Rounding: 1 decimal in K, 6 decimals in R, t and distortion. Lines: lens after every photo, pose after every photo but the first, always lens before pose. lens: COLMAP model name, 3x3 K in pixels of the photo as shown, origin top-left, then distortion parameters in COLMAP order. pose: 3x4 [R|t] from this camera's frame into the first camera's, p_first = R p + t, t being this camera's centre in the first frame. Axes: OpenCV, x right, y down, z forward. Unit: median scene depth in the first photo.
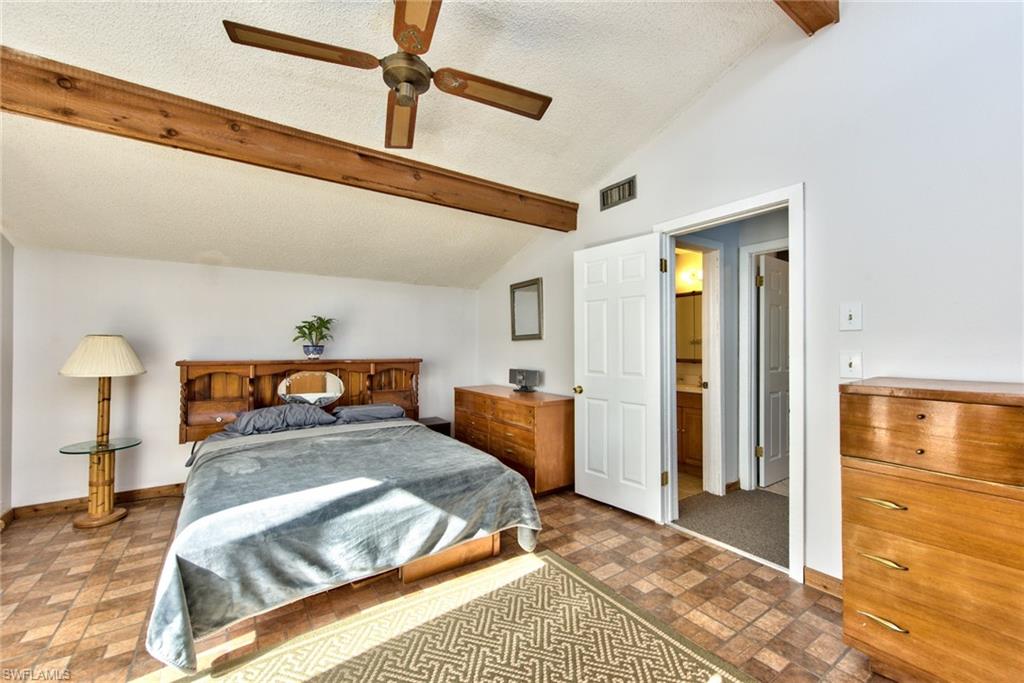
lens RADIAL K [[409.0, 0, 506.5], [0, 409.0, 350.6], [0, 0, 1]] dist [0.009207, -0.000245]
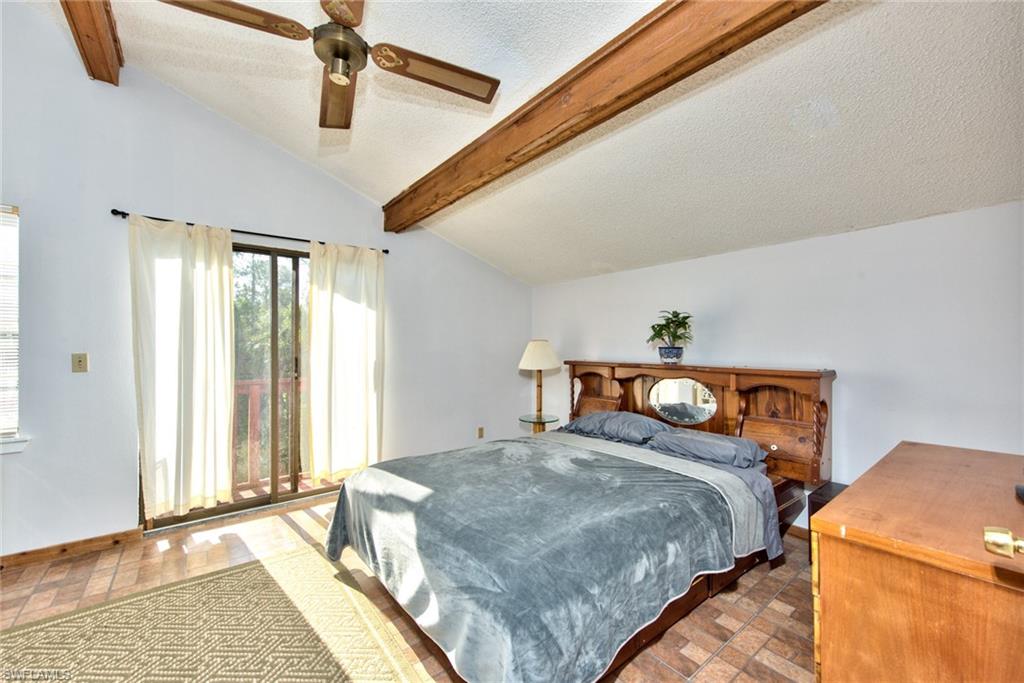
lens RADIAL K [[409.0, 0, 506.5], [0, 409.0, 350.6], [0, 0, 1]] dist [0.009207, -0.000245]
pose [[0.071844, 0.008902, -0.997376, 0.354844], [-0.008919, 0.999926, 0.008282, -0.011110], [0.997376, 0.008301, 0.071918, 0.673917]]
